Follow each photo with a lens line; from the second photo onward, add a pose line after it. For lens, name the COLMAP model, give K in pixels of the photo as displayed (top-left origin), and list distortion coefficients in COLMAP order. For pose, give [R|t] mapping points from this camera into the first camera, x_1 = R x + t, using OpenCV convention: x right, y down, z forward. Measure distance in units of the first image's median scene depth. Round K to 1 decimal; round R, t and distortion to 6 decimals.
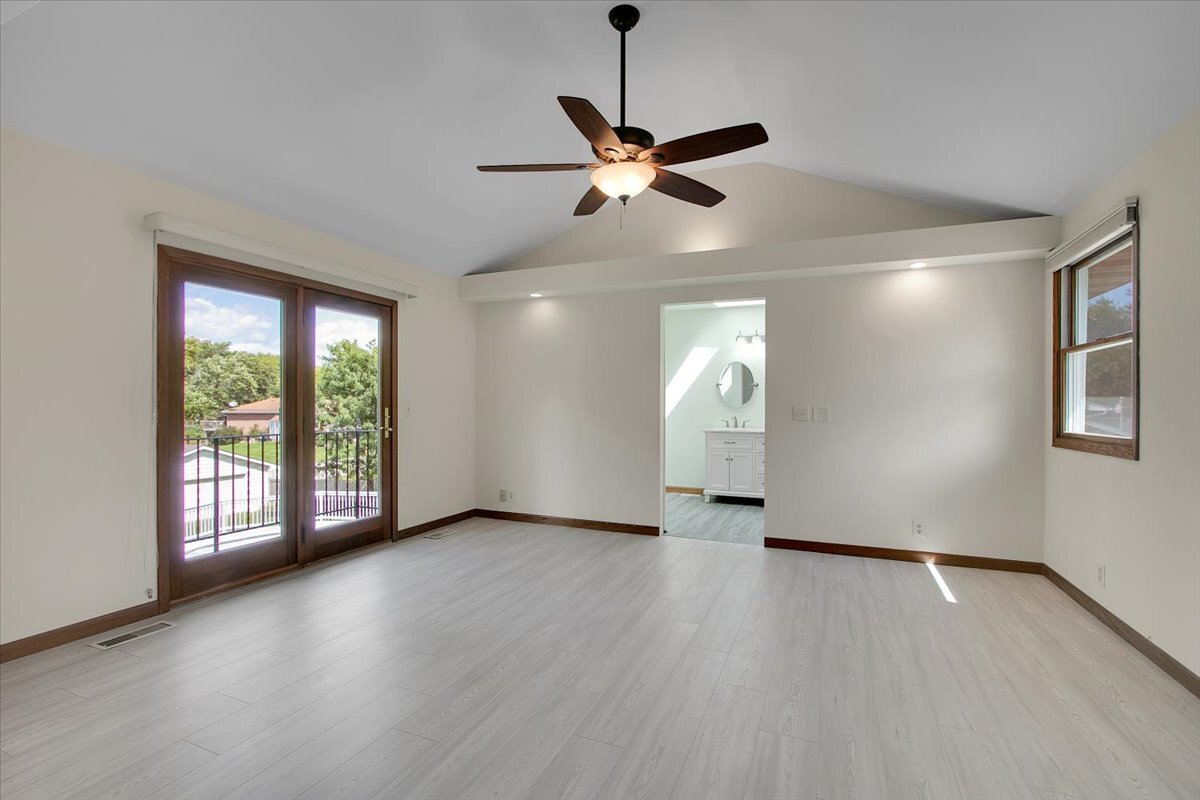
lens RADIAL K [[560.9, 0, 589.1], [0, 560.9, 403.6], [0, 0, 1]] dist [-0.016840, 0.005012]
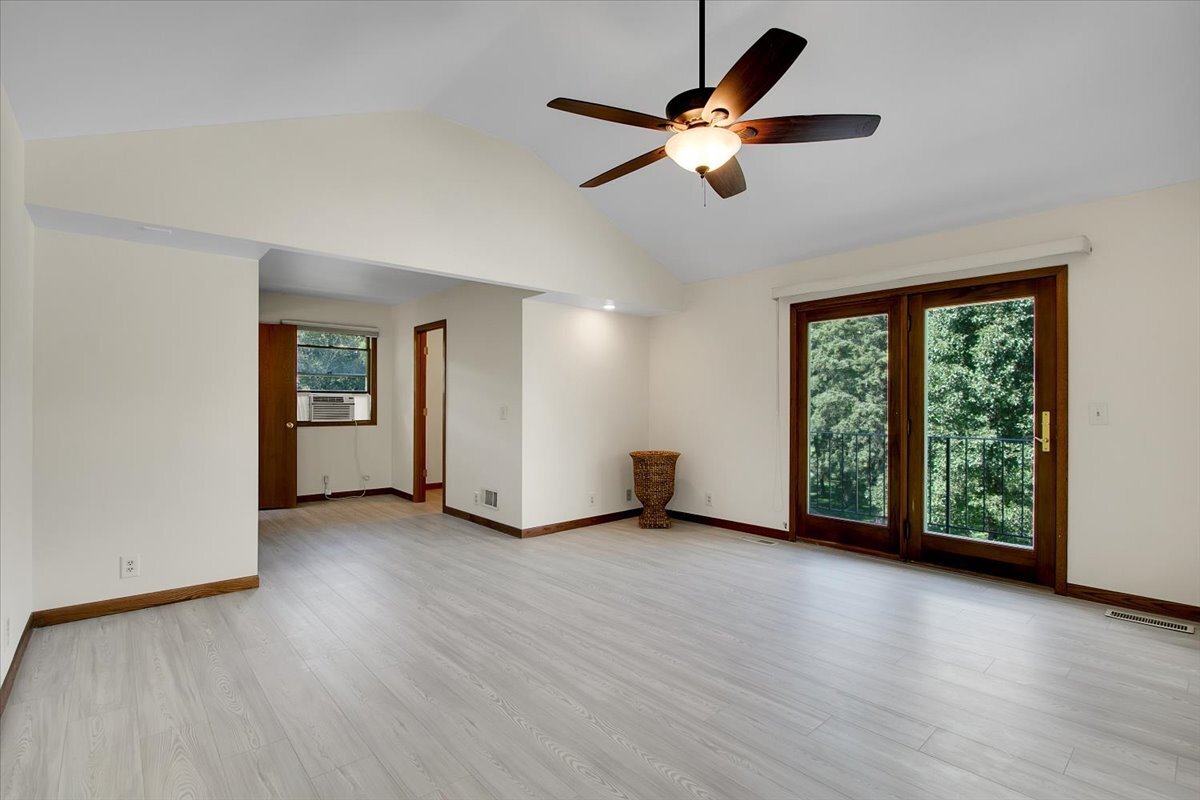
lens RADIAL K [[560.9, 0, 589.1], [0, 560.9, 403.6], [0, 0, 1]] dist [-0.016840, 0.005012]
pose [[-0.440775, -0.005962, -0.897598, 0.602309], [-0.002352, 0.999982, -0.005487, 0.001598], [0.897615, -0.000307, -0.440781, 0.799877]]
